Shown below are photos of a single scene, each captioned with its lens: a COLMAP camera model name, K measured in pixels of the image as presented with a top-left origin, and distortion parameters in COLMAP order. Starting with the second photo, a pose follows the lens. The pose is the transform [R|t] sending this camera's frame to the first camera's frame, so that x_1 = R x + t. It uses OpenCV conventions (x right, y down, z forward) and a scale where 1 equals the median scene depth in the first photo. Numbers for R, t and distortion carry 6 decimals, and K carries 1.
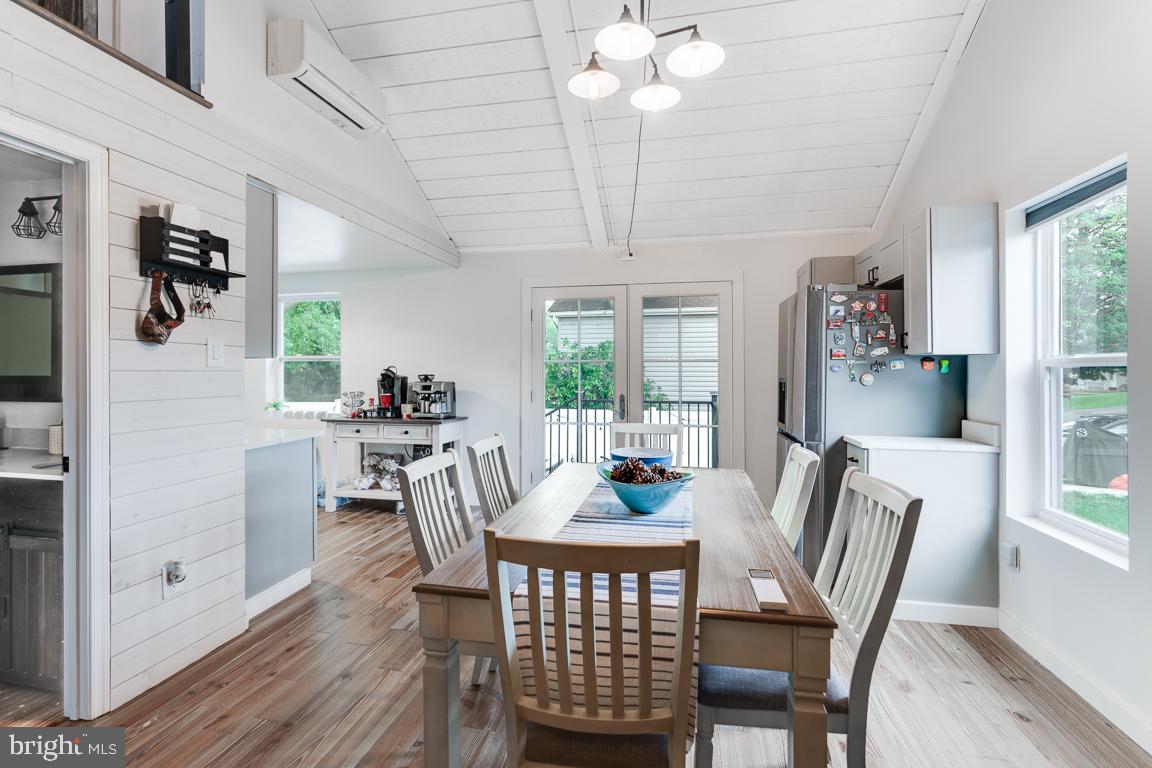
lens RADIAL K [[529.1, 0, 577.2], [0, 529.1, 379.1], [0, 0, 1]] dist [-0.009405, 0.003937]
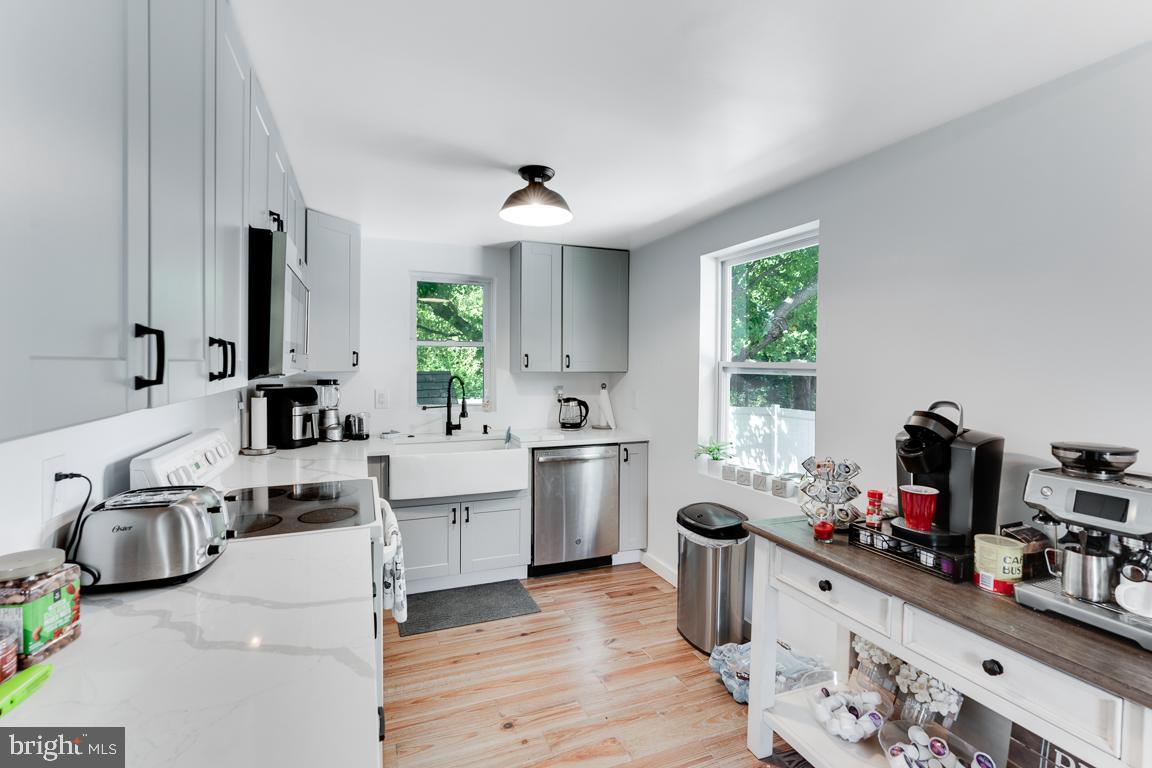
lens RADIAL K [[529.1, 0, 568.3], [0, 529.1, 376.4], [0, 0, 1]] dist [-0.009405, 0.003937]
pose [[0.539962, 0.028299, -0.841213, -0.208366], [-0.011116, 0.999587, 0.026492, -0.047095], [0.841616, -0.004953, 0.540054, 0.644254]]
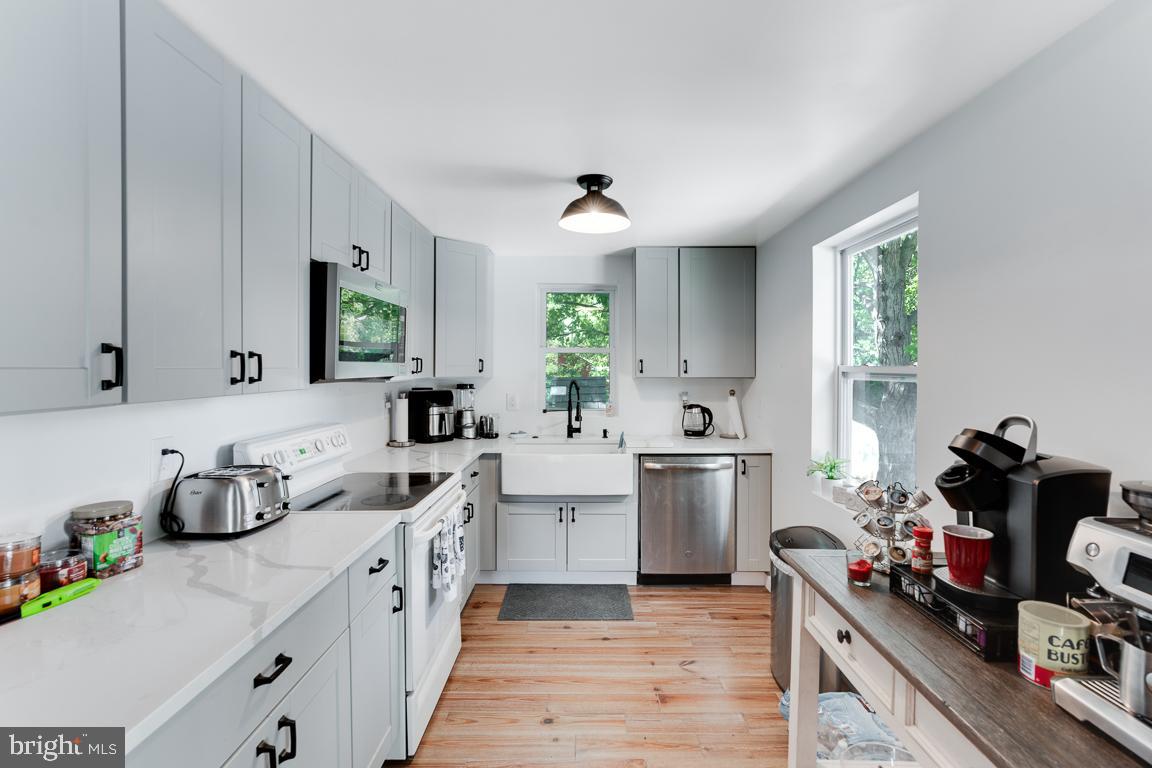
lens RADIAL K [[529.1, 0, 580.7], [0, 529.1, 375.2], [0, 0, 1]] dist [-0.009405, 0.003937]
pose [[0.189028, 0.018062, -0.981806, -0.154272], [-0.005150, 0.999835, 0.017402, -0.048743], [0.981958, 0.001767, 0.189090, 0.774771]]
